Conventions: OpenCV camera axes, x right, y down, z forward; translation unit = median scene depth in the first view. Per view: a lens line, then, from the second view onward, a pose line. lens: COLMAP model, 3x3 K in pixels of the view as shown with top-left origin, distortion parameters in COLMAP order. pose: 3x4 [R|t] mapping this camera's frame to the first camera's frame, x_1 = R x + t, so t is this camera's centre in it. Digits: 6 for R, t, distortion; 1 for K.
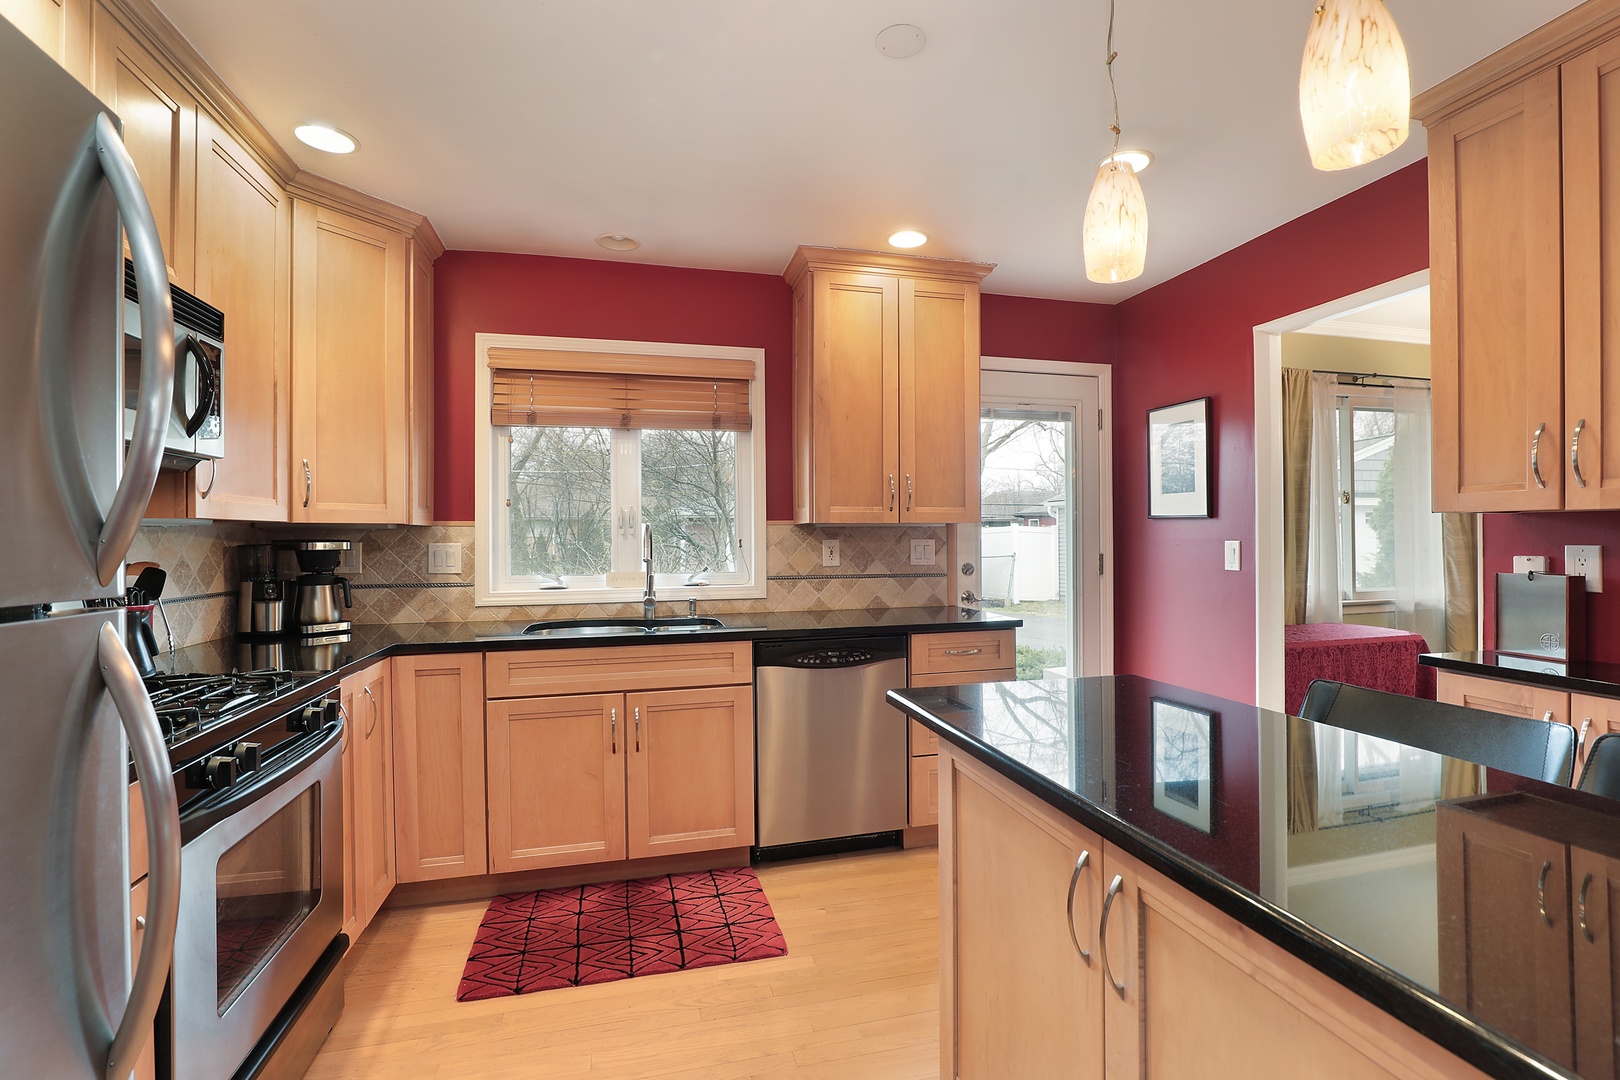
lens RADIAL K [[758.1, 0, 822.5], [0, 758.1, 539.6], [0, 0, 1]] dist [-0.001993, -0.000004]
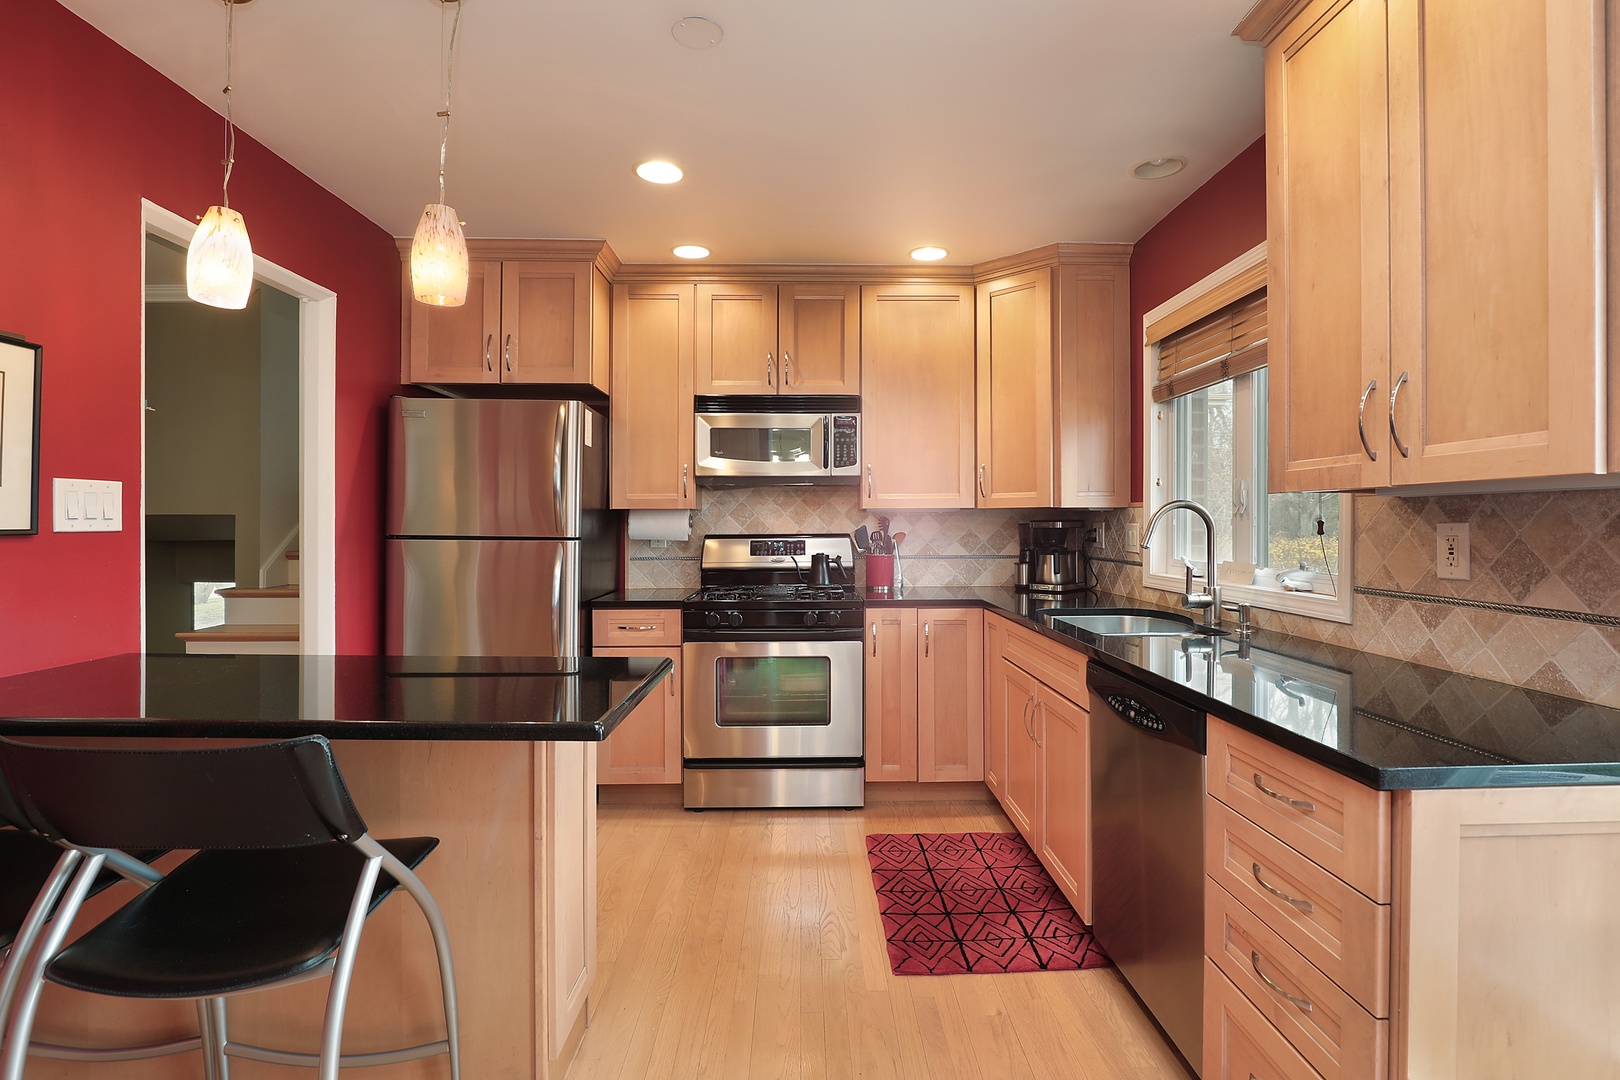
lens RADIAL K [[758.1, 0, 821.2], [0, 758.1, 528.1], [0, 0, 1]] dist [-0.001993, -0.000004]
pose [[-0.218812, 0.015494, -0.975644, 0.569769], [0.004684, 0.999879, 0.014829, -0.005601], [0.975756, -0.001325, -0.218858, 0.737143]]
